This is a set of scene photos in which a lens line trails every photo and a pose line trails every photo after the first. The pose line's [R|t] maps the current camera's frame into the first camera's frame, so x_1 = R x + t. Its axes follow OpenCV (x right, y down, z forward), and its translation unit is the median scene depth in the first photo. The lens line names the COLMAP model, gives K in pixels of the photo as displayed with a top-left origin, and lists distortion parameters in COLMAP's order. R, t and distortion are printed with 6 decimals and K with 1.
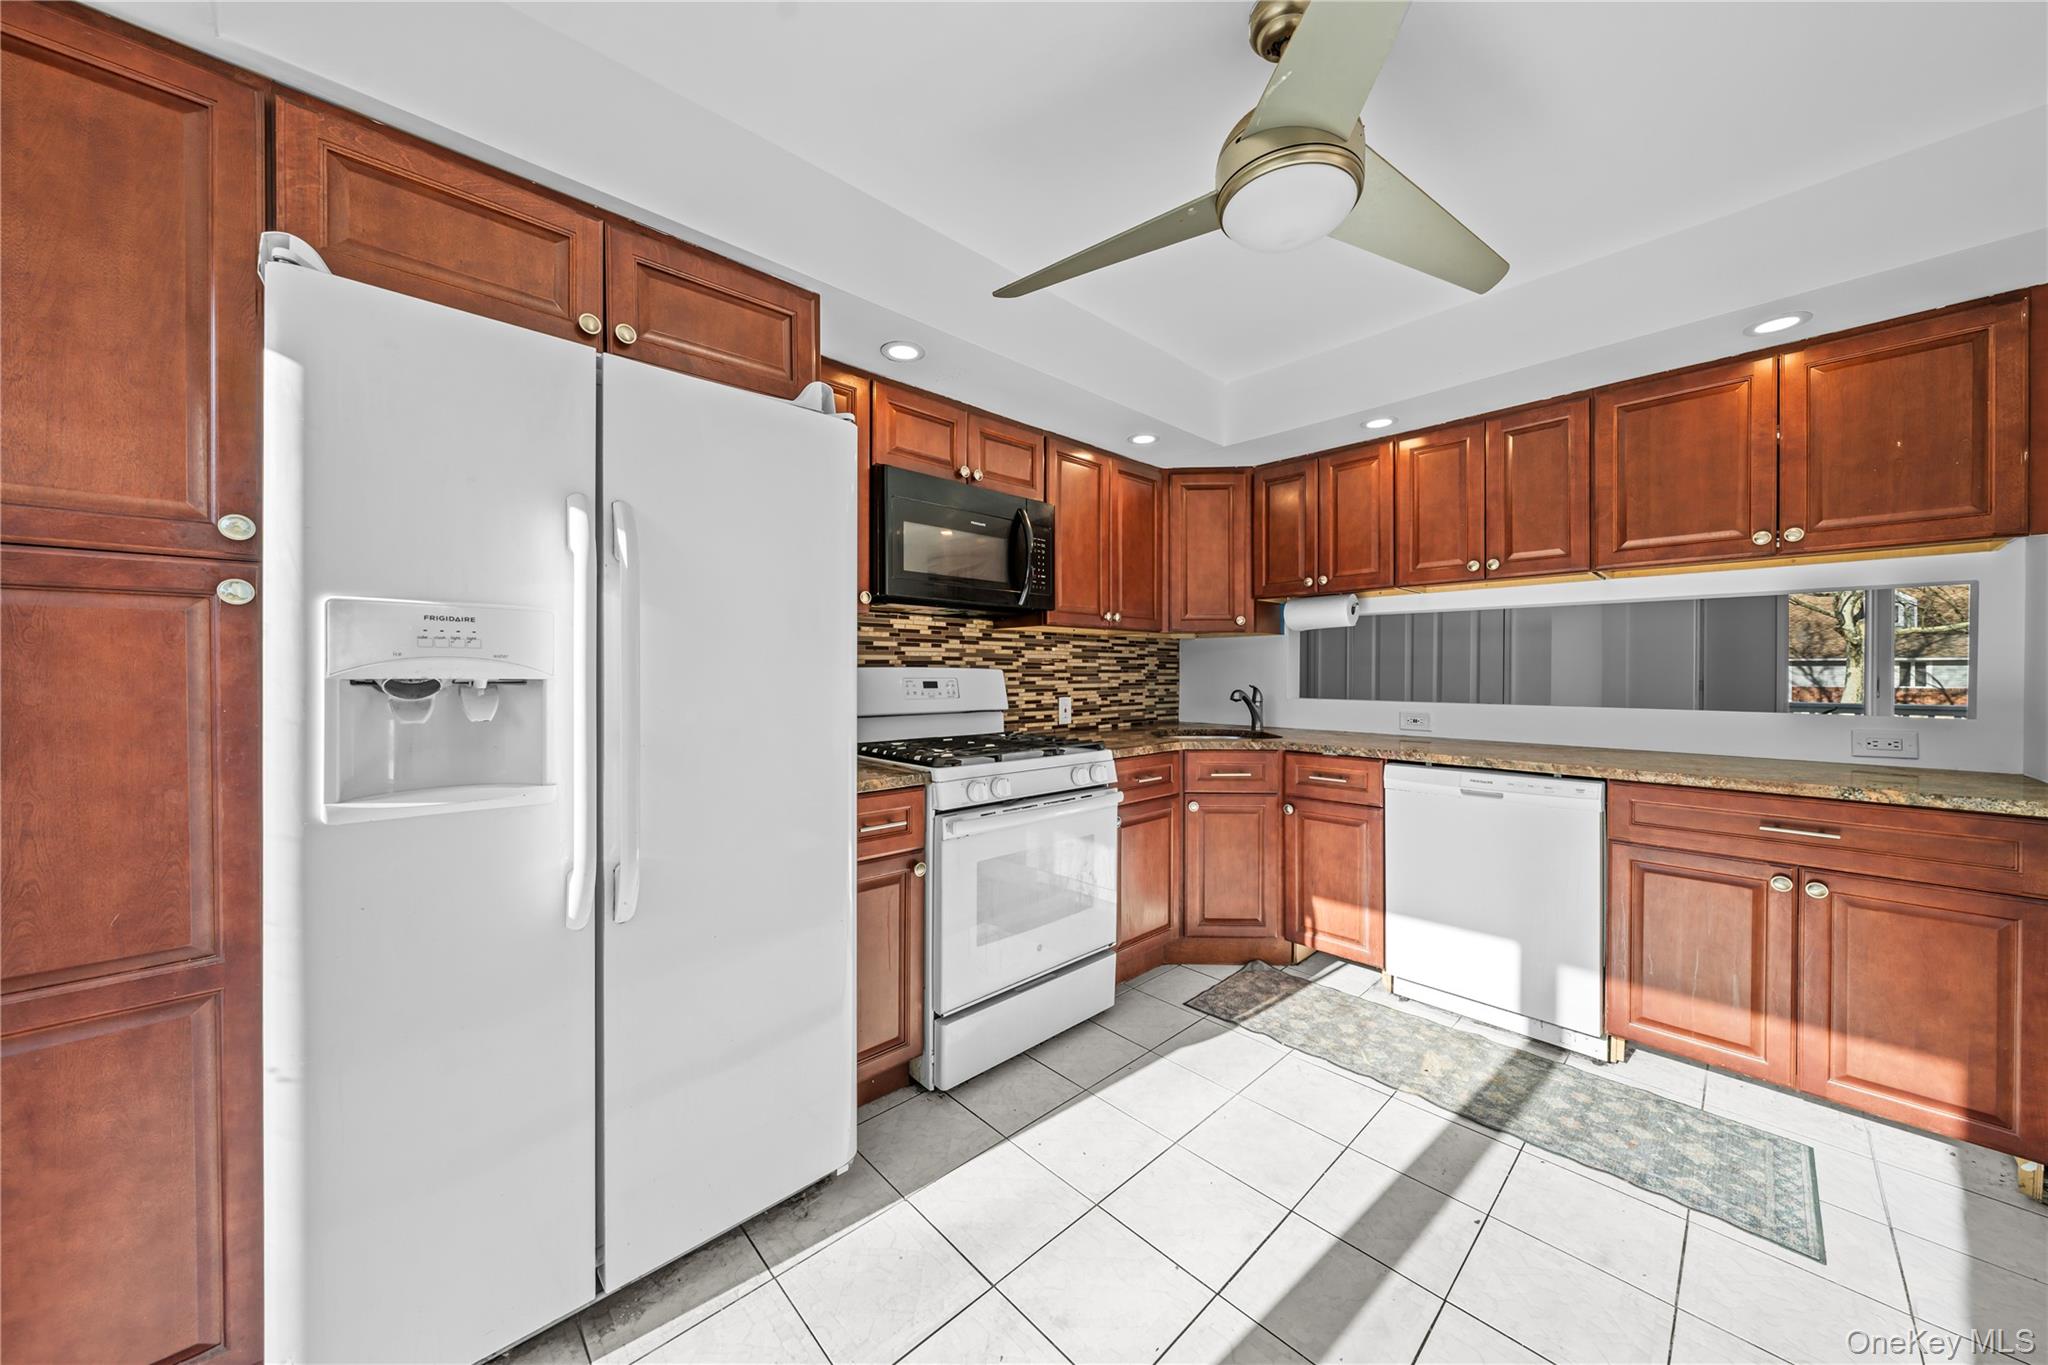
lens RADIAL K [[695.6, 0, 1024.0], [0, 695.6, 682.5], [0, 0, 1]] dist [0.000081, 0.000260]
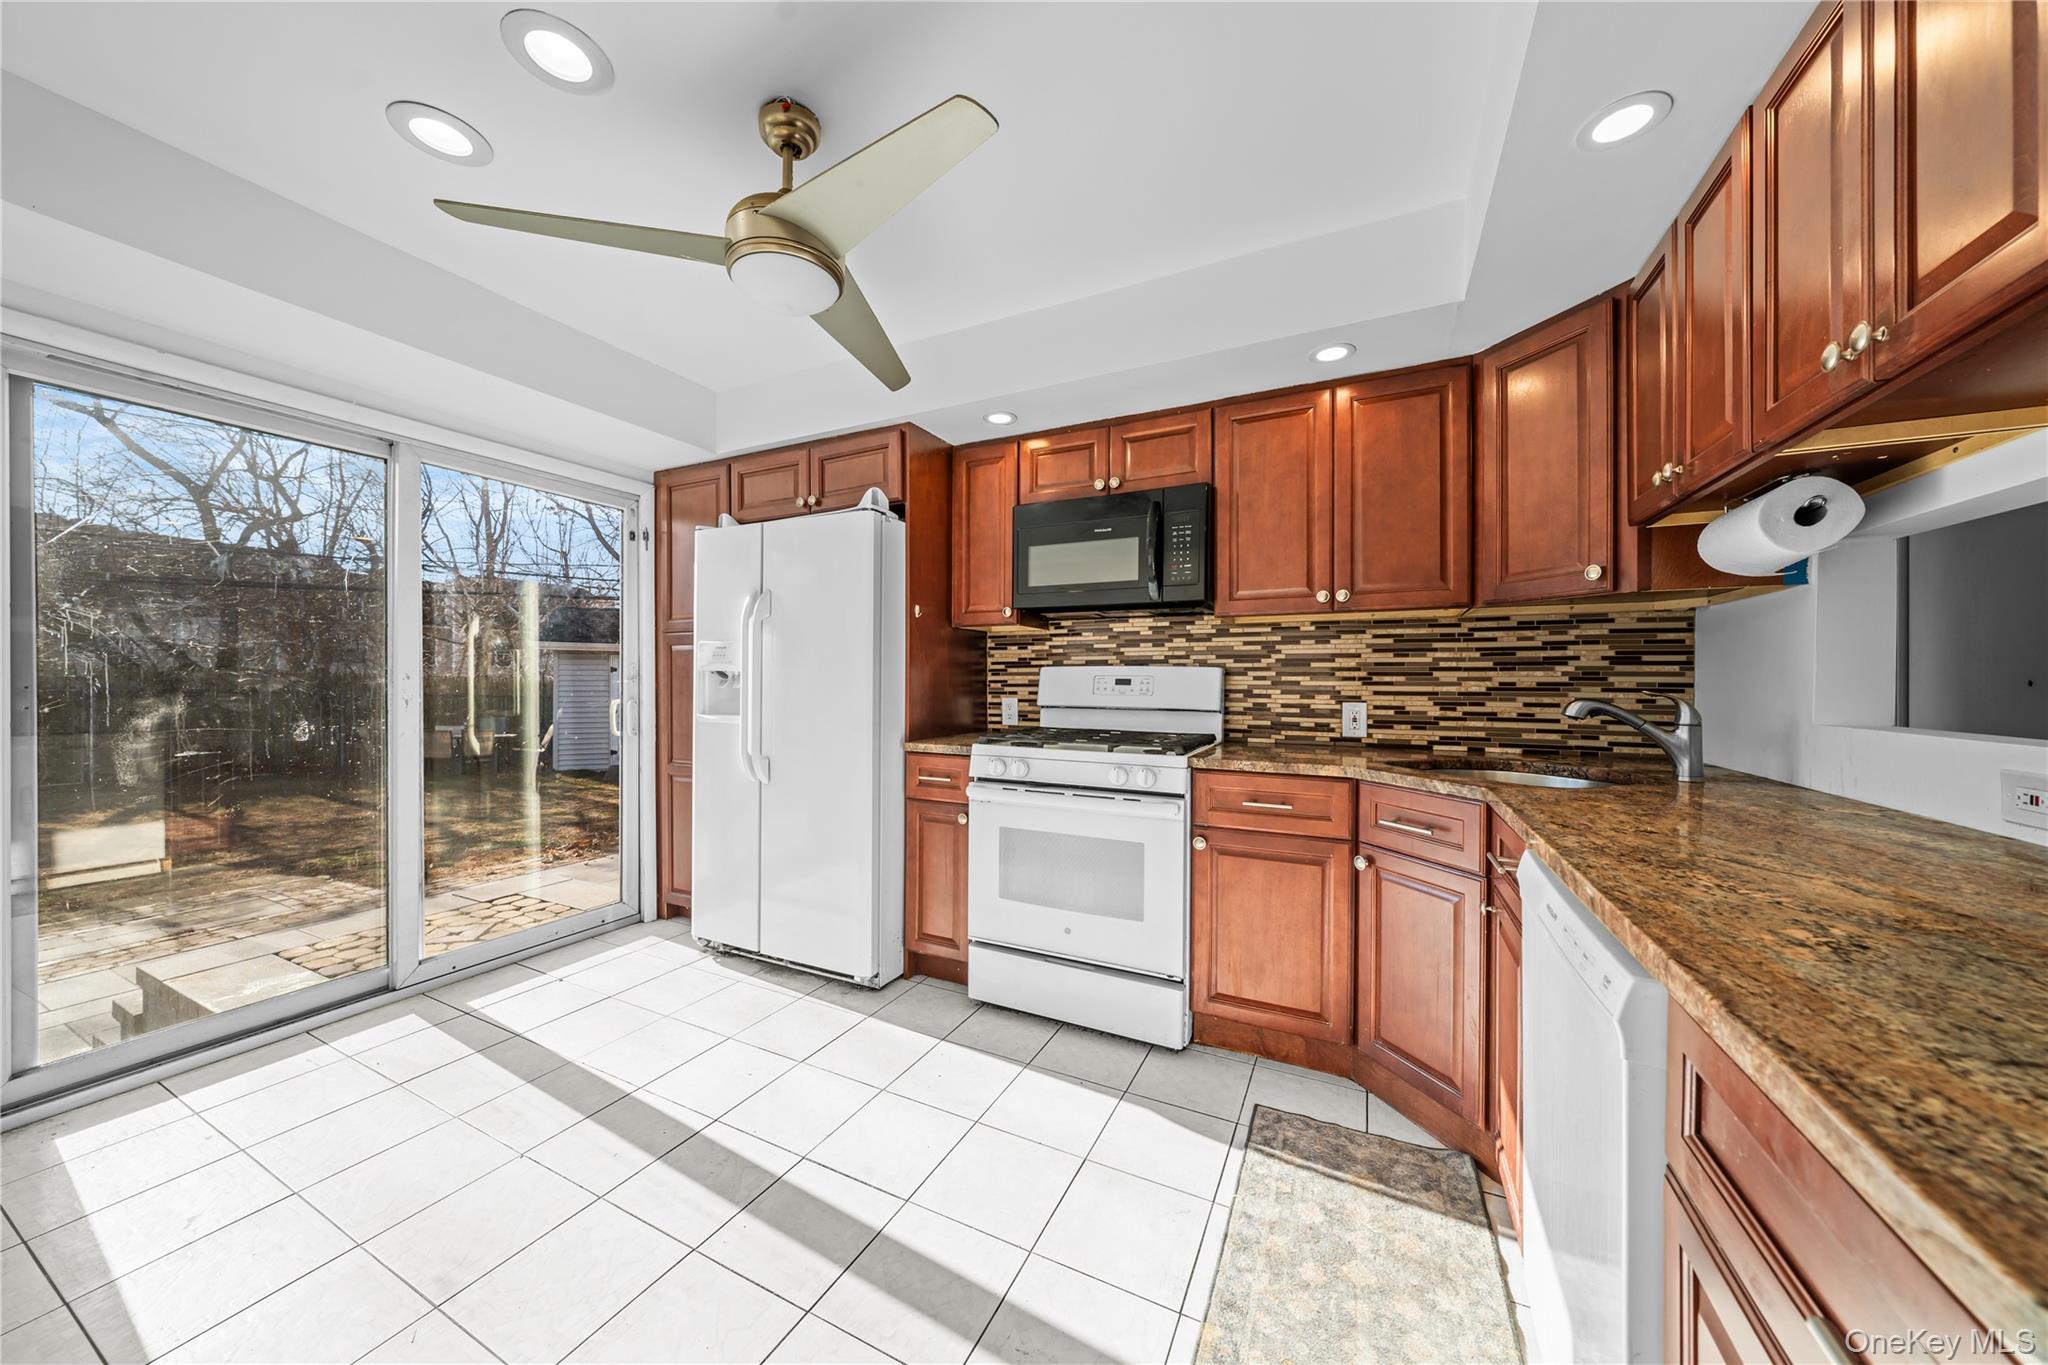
lens RADIAL K [[700.1, 0, 1022.5], [0, 700.1, 684.8], [0, 0, 1]] dist [0.000461, -0.000006]
pose [[0.343678, 0.008862, -0.939046, 0.916265], [-0.018704, 0.999822, 0.002590, 0.008491], [0.938901, 0.016674, 0.343783, 0.527088]]
